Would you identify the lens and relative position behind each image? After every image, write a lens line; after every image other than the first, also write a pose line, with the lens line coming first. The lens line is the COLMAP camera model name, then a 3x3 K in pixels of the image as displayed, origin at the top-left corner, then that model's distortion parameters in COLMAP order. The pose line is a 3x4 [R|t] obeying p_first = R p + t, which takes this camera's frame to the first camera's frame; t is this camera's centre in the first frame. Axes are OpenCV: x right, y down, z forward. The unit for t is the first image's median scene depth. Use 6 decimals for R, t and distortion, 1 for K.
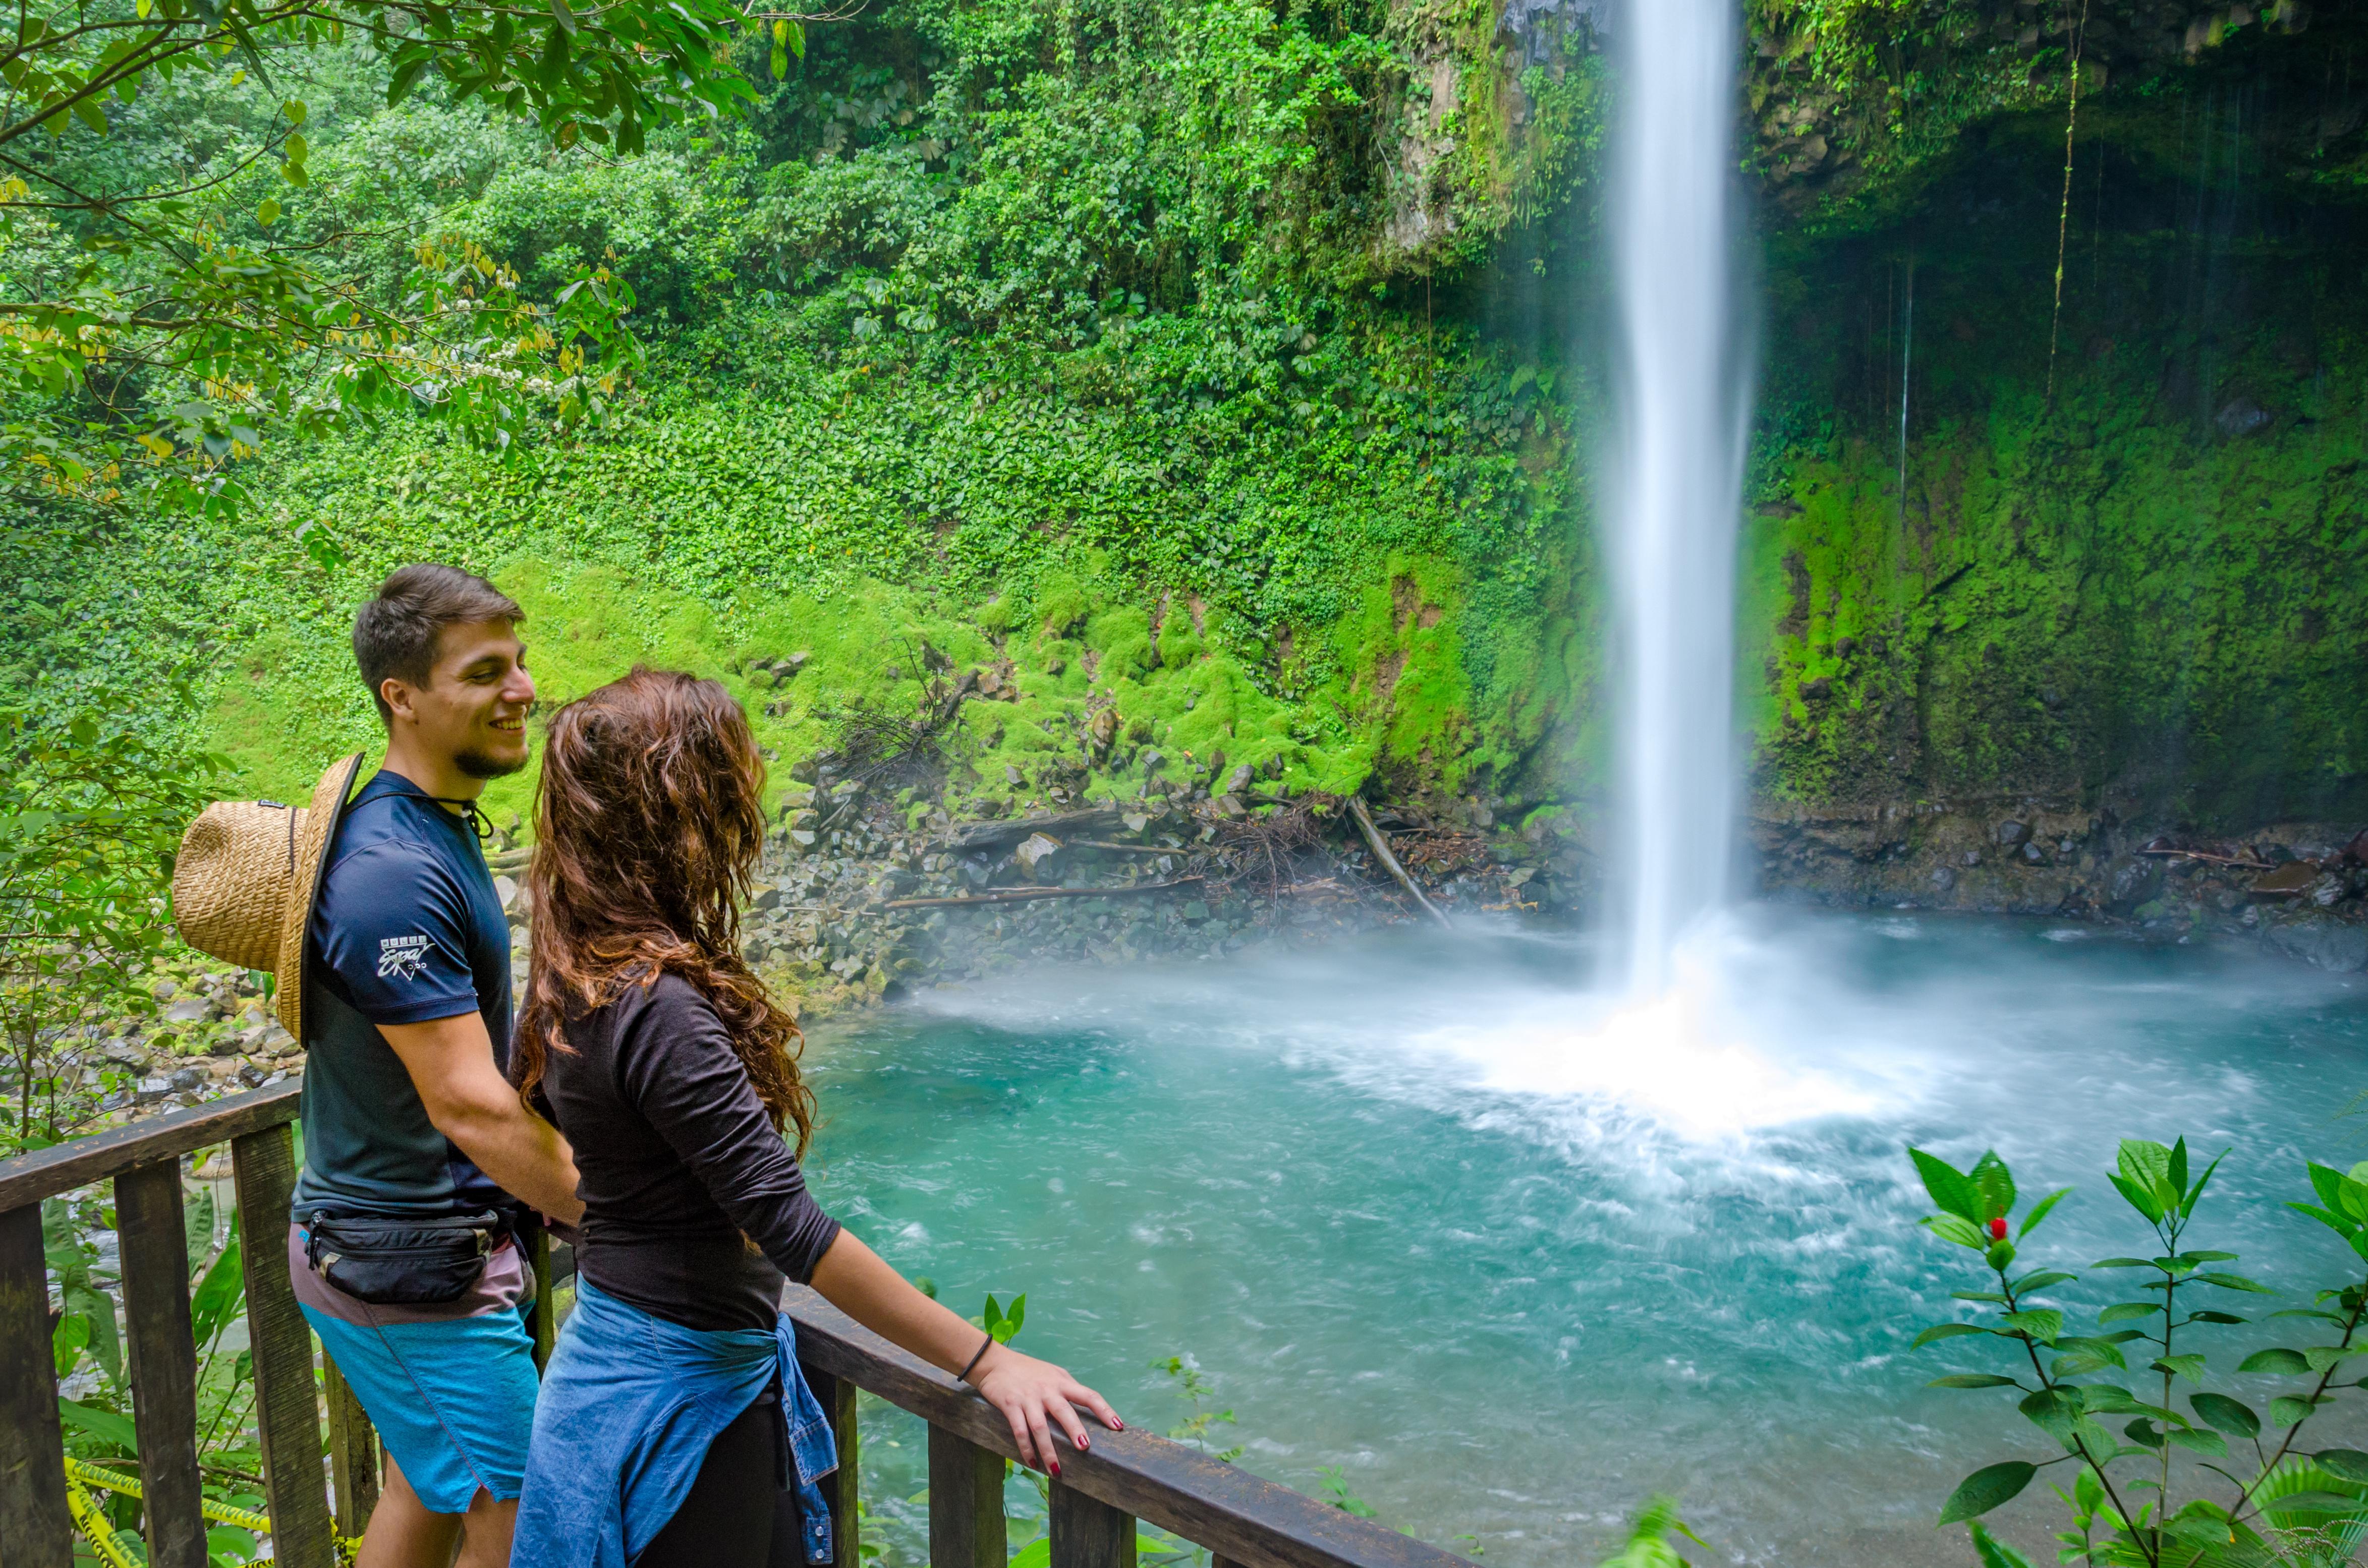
lens RADIAL K [[1924.1, 0, 1225.9], [0, 1924.1, 777.4], [0, 0, 1]] dist [-0.123716, 0.090004]
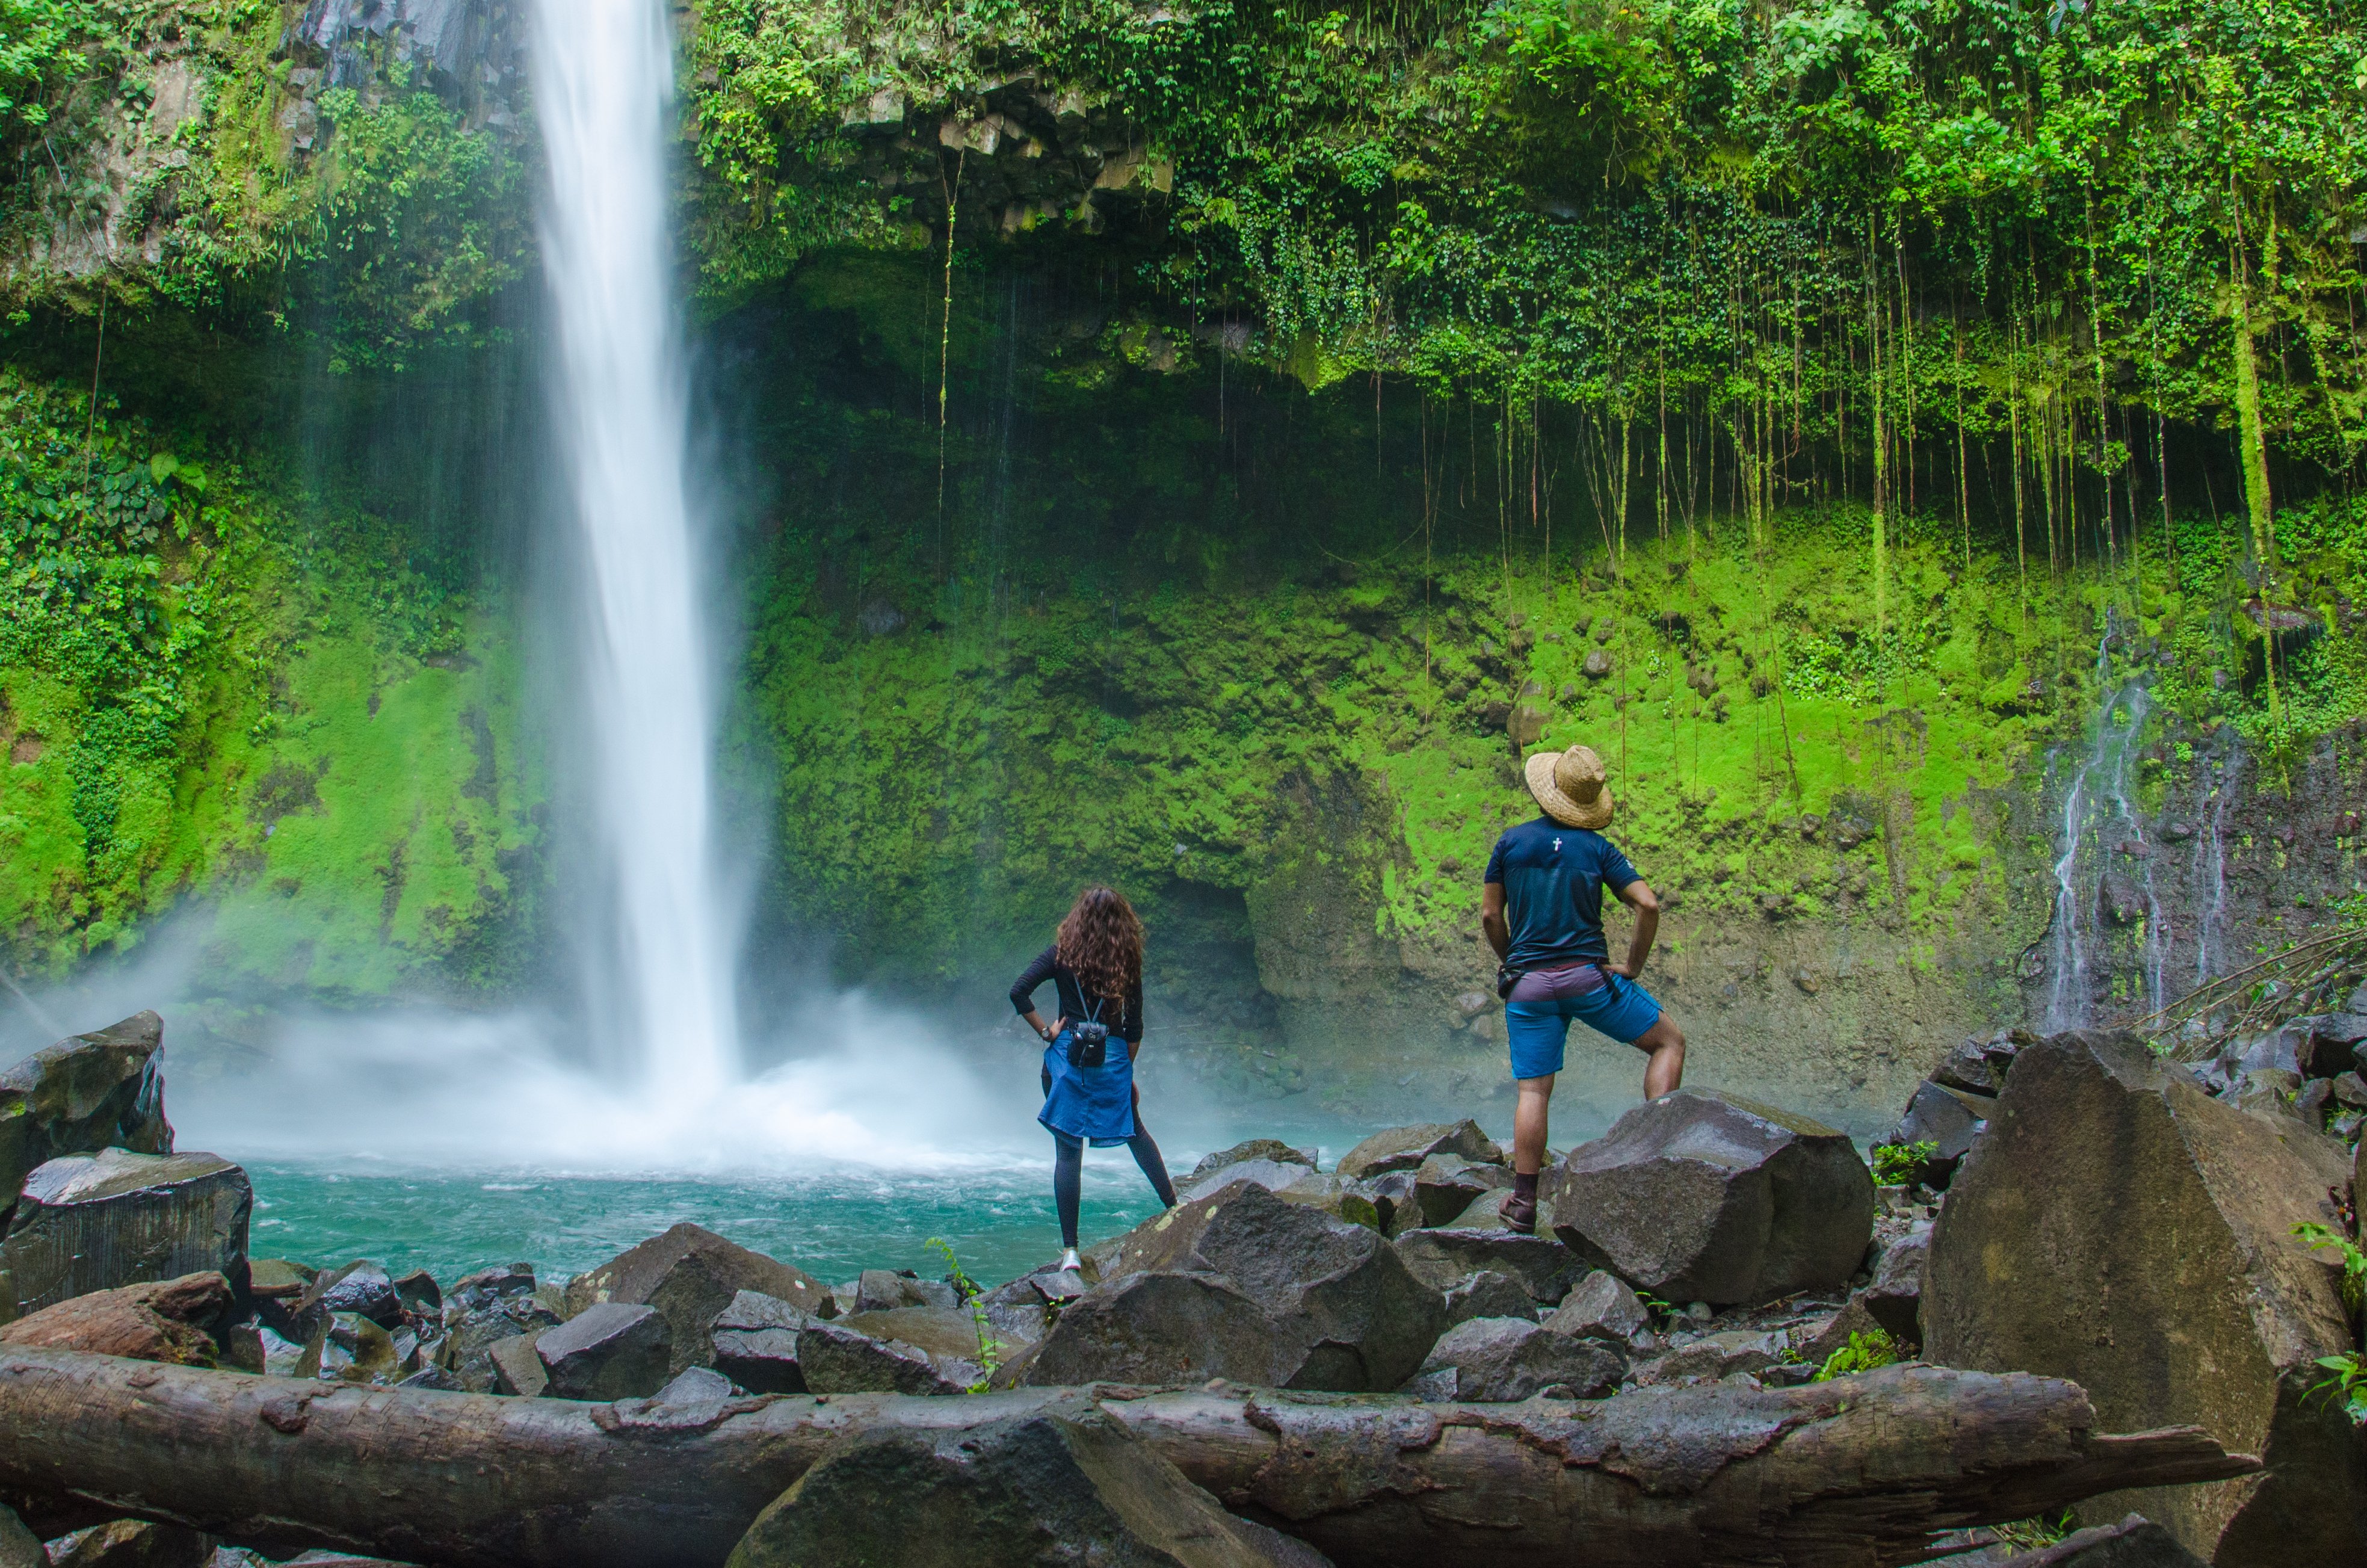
lens RADIAL K [[2322.6, 0, 1101.1], [0, 2322.6, 633.4], [0, 0, 1]] dist [-0.103624, 0.000000]
pose [[0.627009, 0.146548, 0.765104, -0.342522], [0.082340, 0.964177, -0.252156, 0.141801], [-0.774649, 0.221103, 0.592480, 0.144358]]
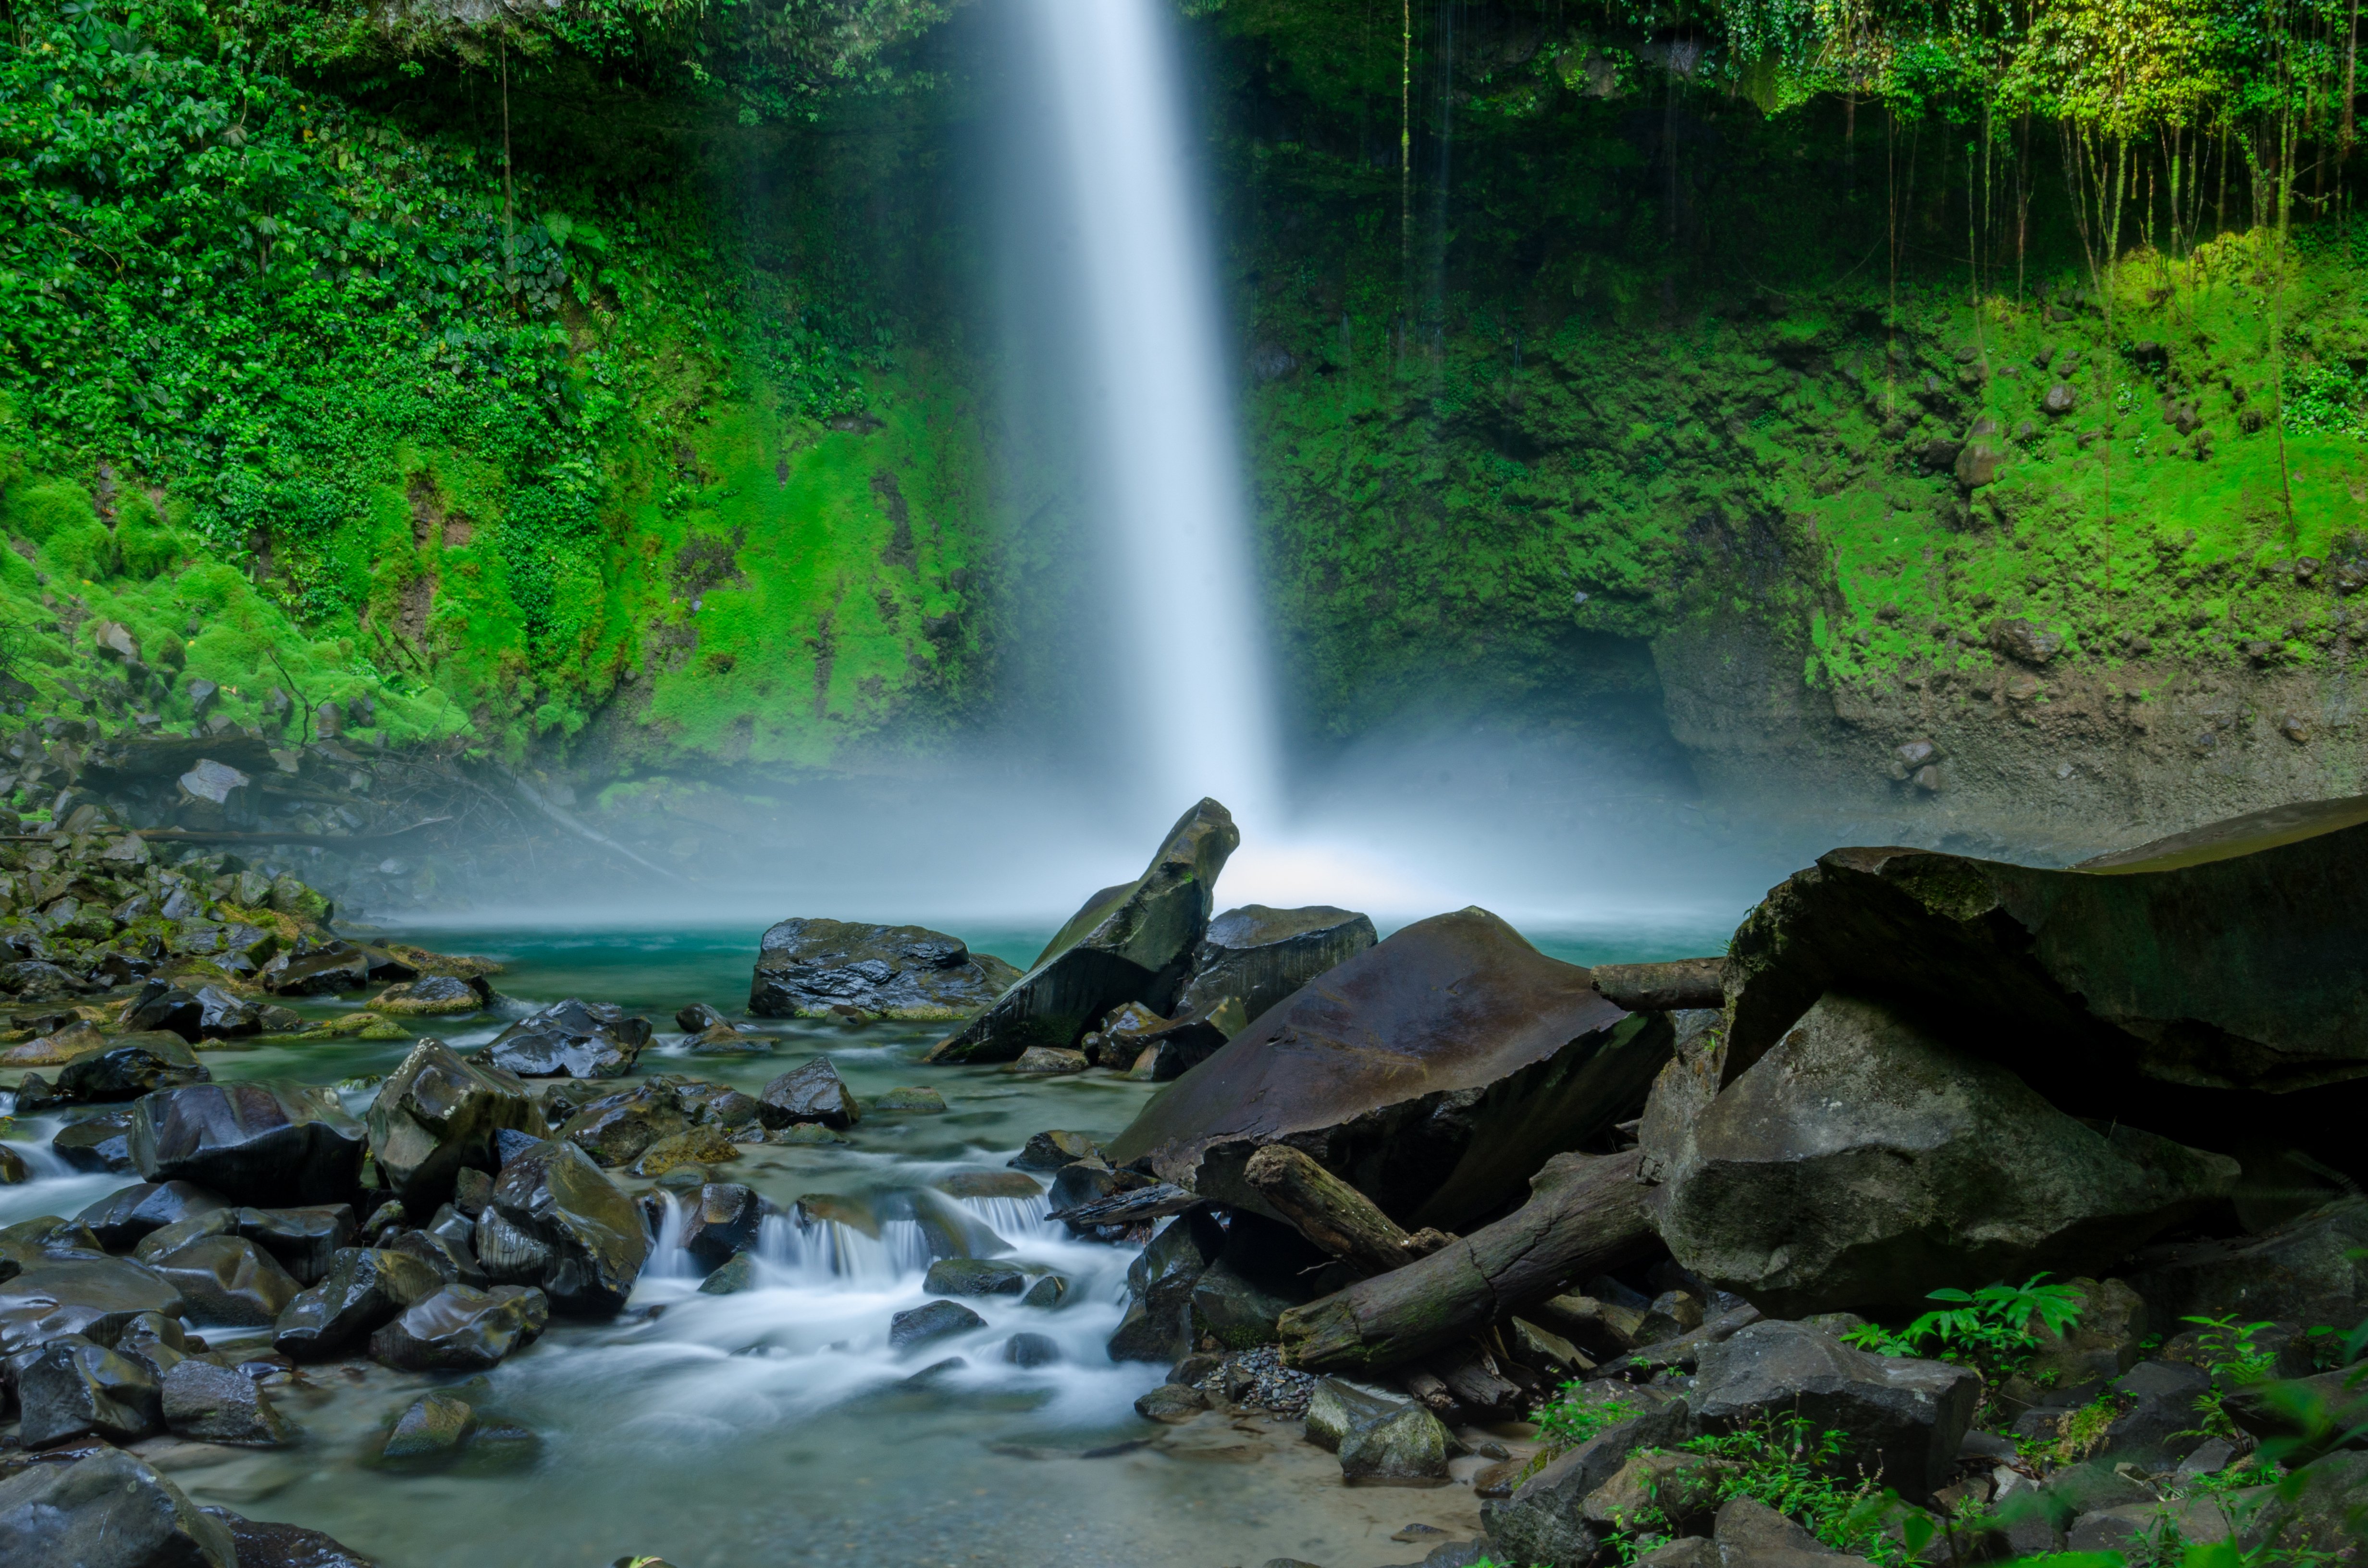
lens RADIAL K [[2616.5, 0, 1168.8], [0, 2616.5, 810.7], [0, 0, 1]] dist [0.072312, 0.000000]
pose [[0.655742, -0.008044, 0.754942, -0.515005], [0.095422, 0.992808, -0.072304, 0.131036], [-0.748931, 0.119451, 0.651793, 0.160684]]
